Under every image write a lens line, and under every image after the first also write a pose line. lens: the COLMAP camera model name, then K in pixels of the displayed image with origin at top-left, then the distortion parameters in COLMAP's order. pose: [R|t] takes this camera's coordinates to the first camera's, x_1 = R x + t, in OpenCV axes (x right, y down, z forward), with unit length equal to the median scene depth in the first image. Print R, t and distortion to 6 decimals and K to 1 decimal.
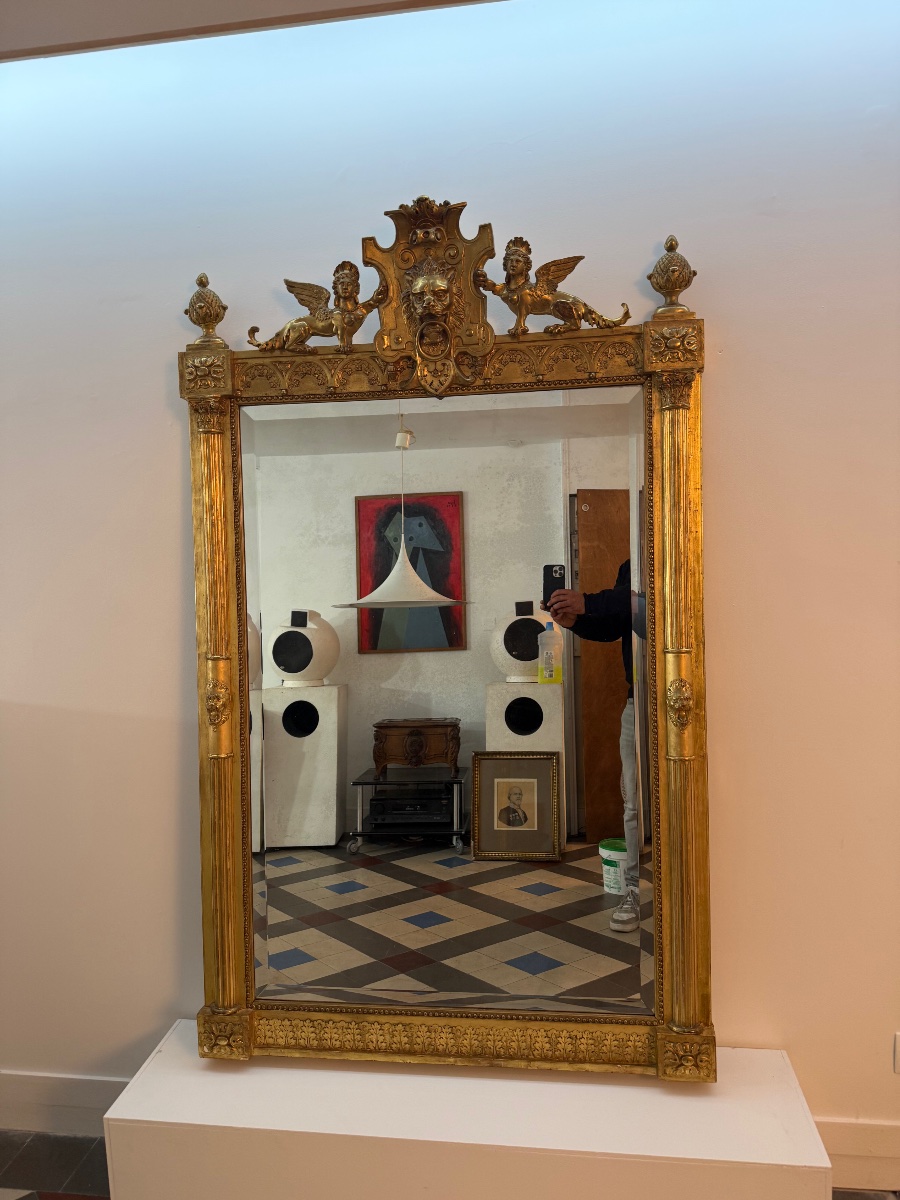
lens RADIAL K [[870.1, 0, 428.6], [0, 870.1, 599.9], [0, 0, 1]] dist [0.018583, -0.006499]
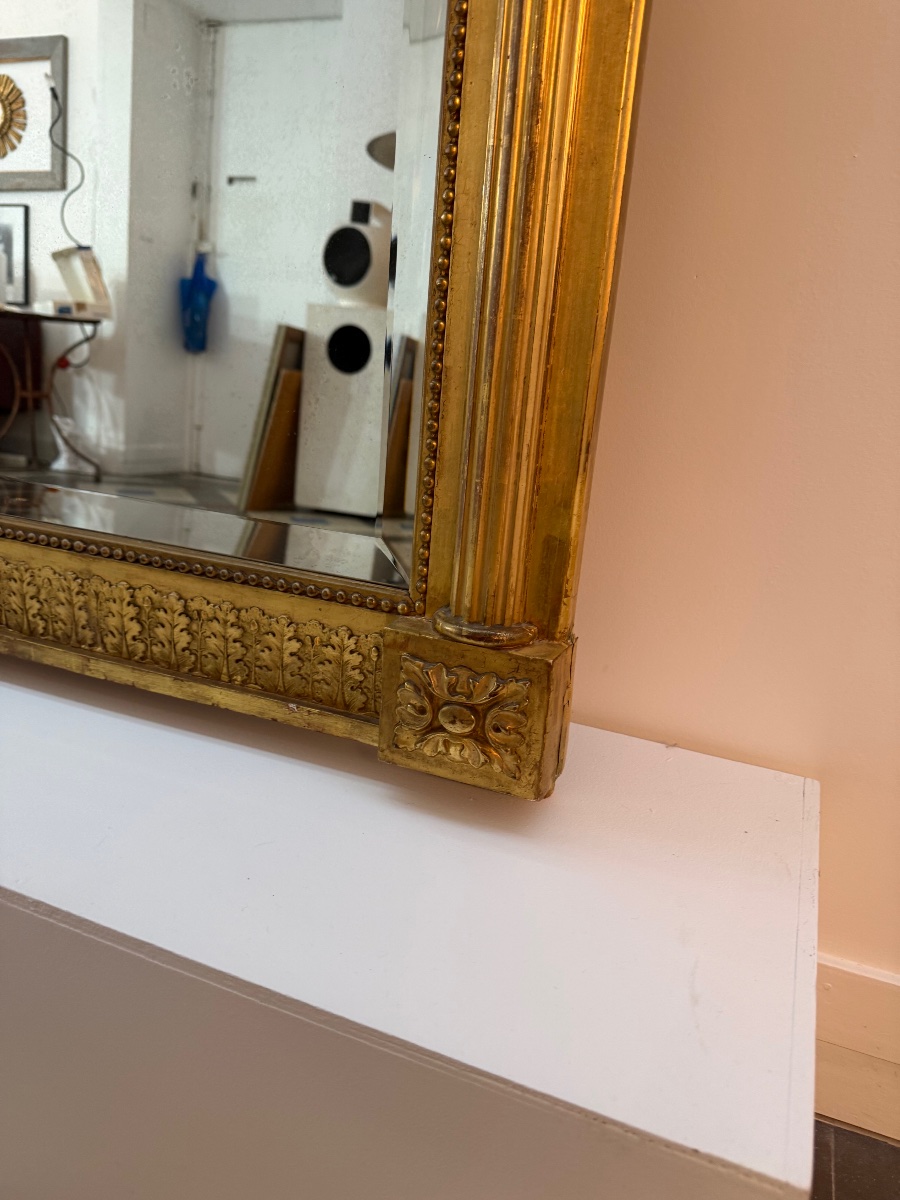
lens RADIAL K [[870.1, 0, 428.6], [0, 870.1, 599.9], [0, 0, 1]] dist [0.018583, -0.006499]
pose [[0.967134, 0.166146, -0.192478, 0.323617], [-0.108994, 0.954806, 0.276525, 0.380233], [0.229723, -0.246458, 0.941534, 0.677619]]
